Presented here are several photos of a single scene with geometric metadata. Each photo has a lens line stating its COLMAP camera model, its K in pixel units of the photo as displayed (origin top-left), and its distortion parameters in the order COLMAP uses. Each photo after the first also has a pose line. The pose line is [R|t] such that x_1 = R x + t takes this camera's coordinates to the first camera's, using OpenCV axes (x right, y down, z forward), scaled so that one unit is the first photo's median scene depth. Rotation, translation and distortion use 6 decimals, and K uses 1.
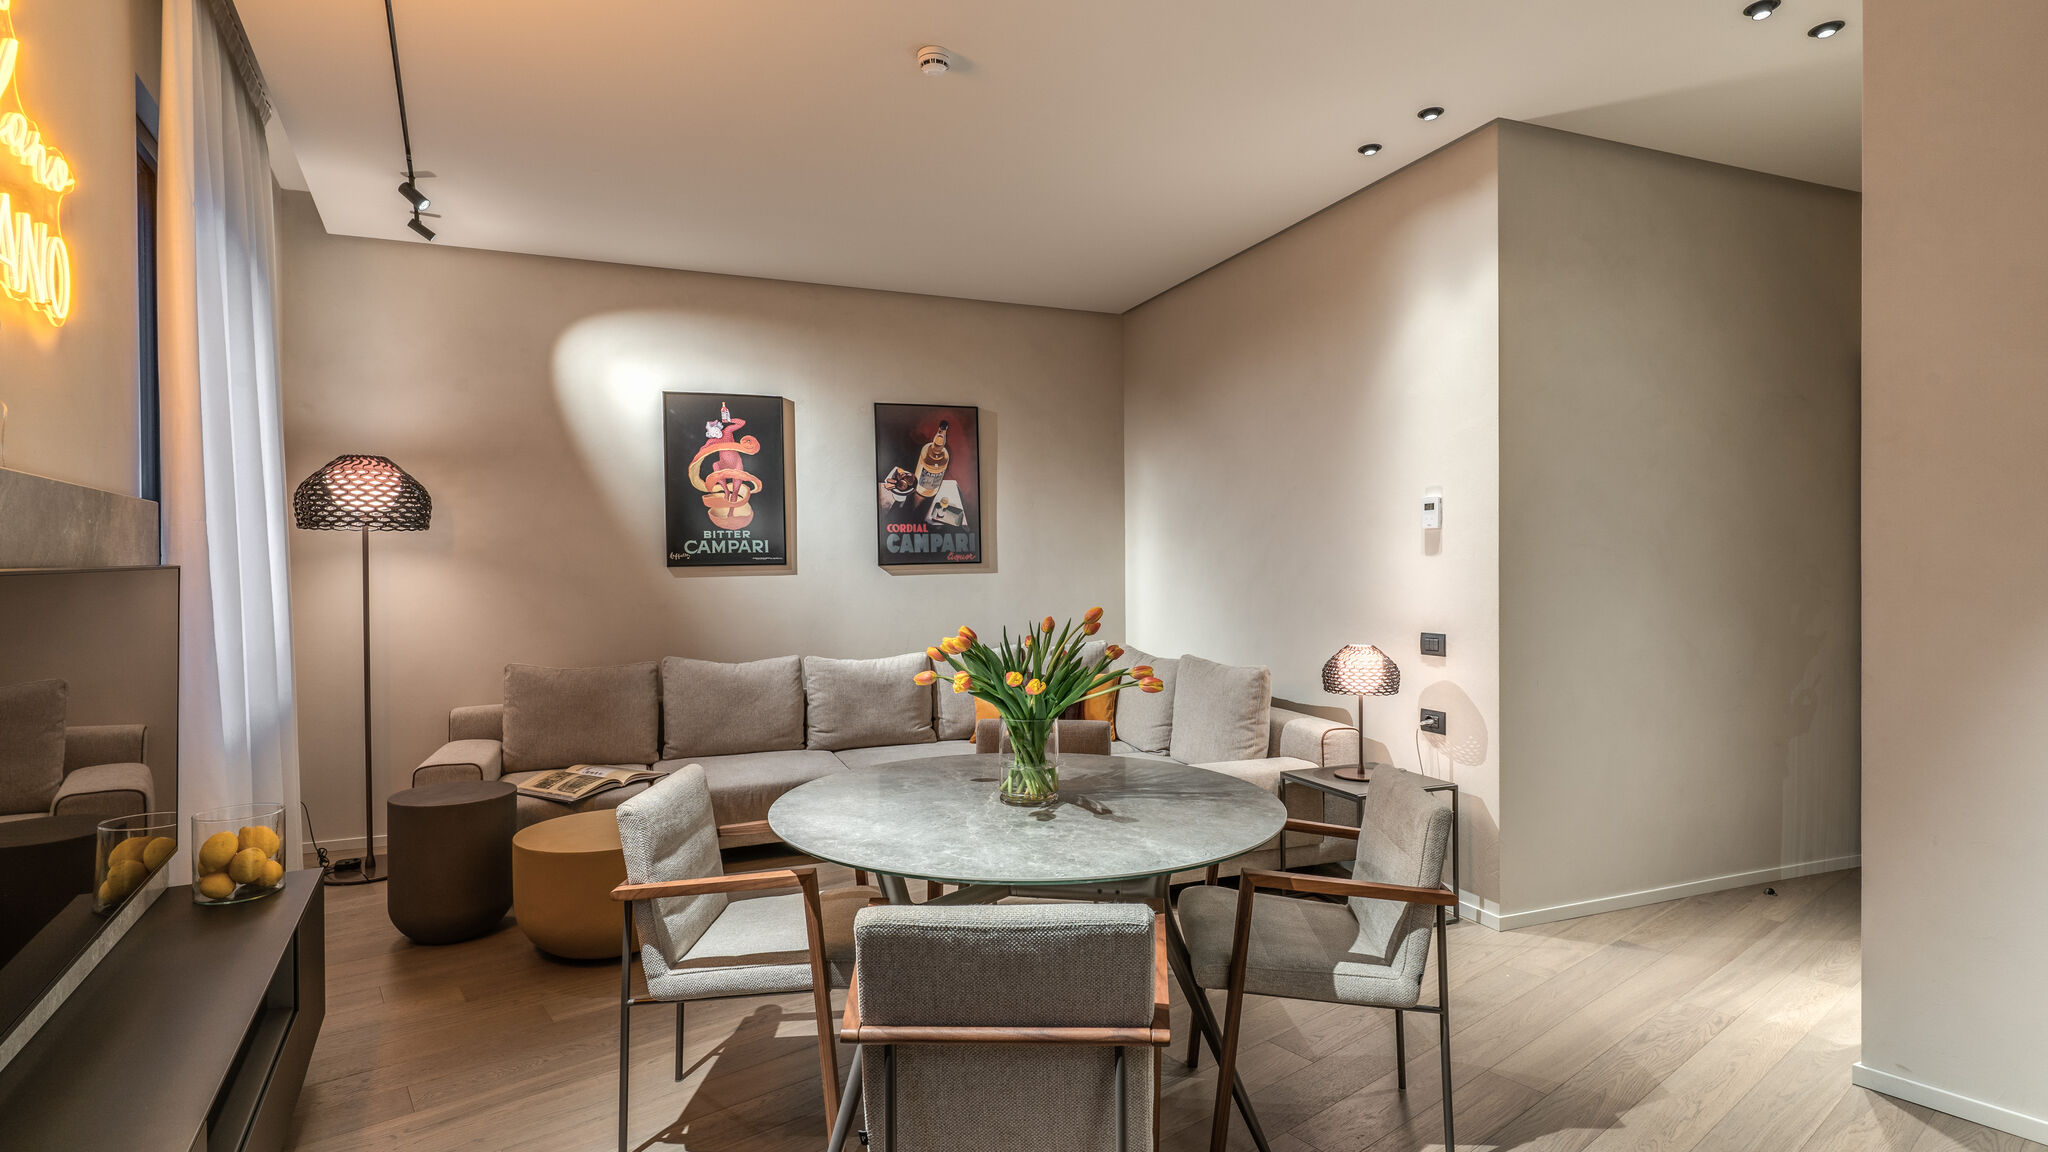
lens RADIAL K [[981.0, 0, 1025.6], [0, 981.0, 576.9], [0, 0, 1]] dist [0.003114, 0.000468]
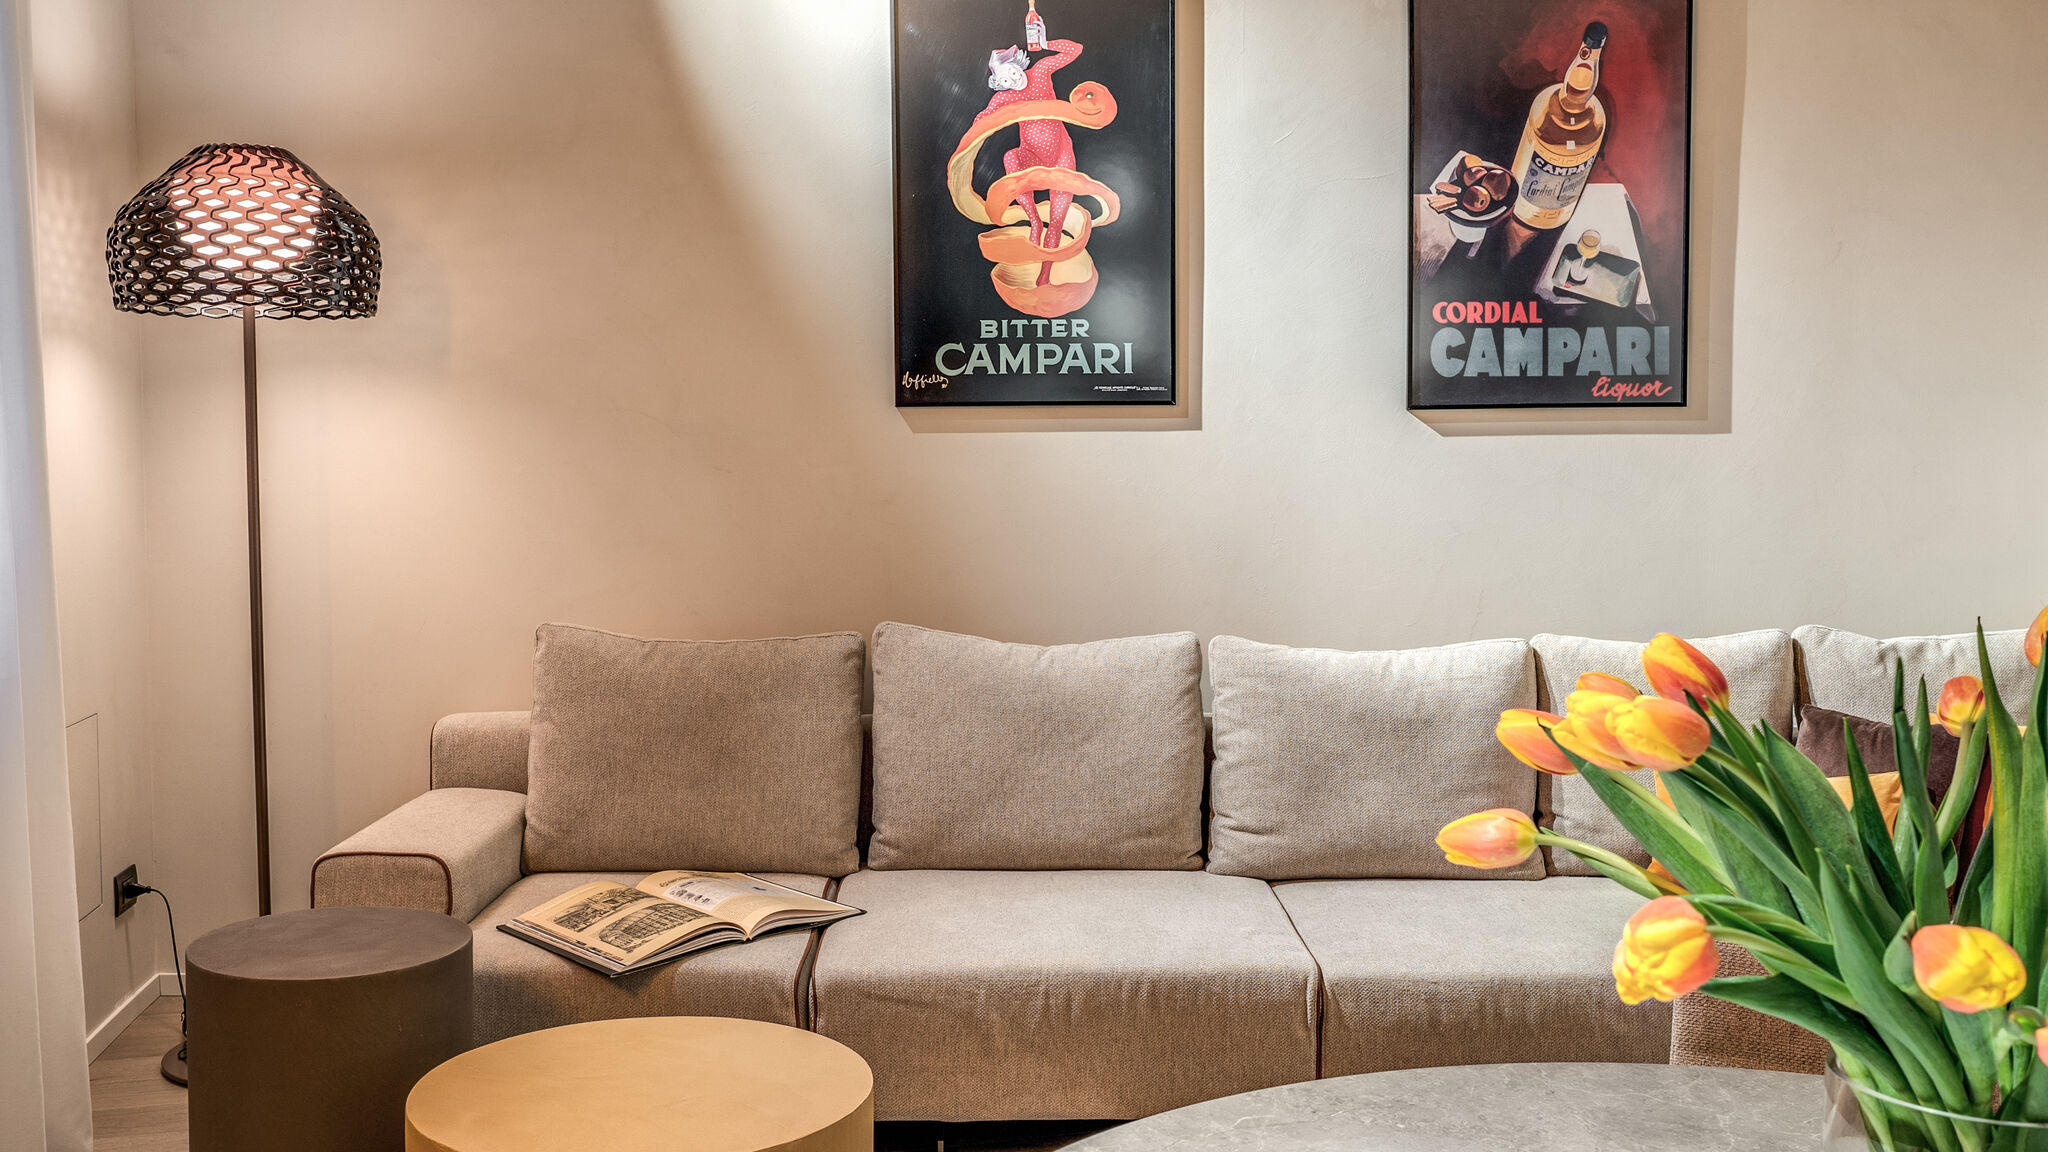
lens RADIAL K [[1919.2, 0, 1025.9], [0, 1919.2, 574.3], [0, 0, 1]] dist [0.005473, 0.000000]
pose [[0.934519, 0.038697, -0.353804, -0.021283], [-0.015698, 0.997586, 0.067645, 0.004930], [0.355567, -0.057662, 0.932870, 0.253999]]
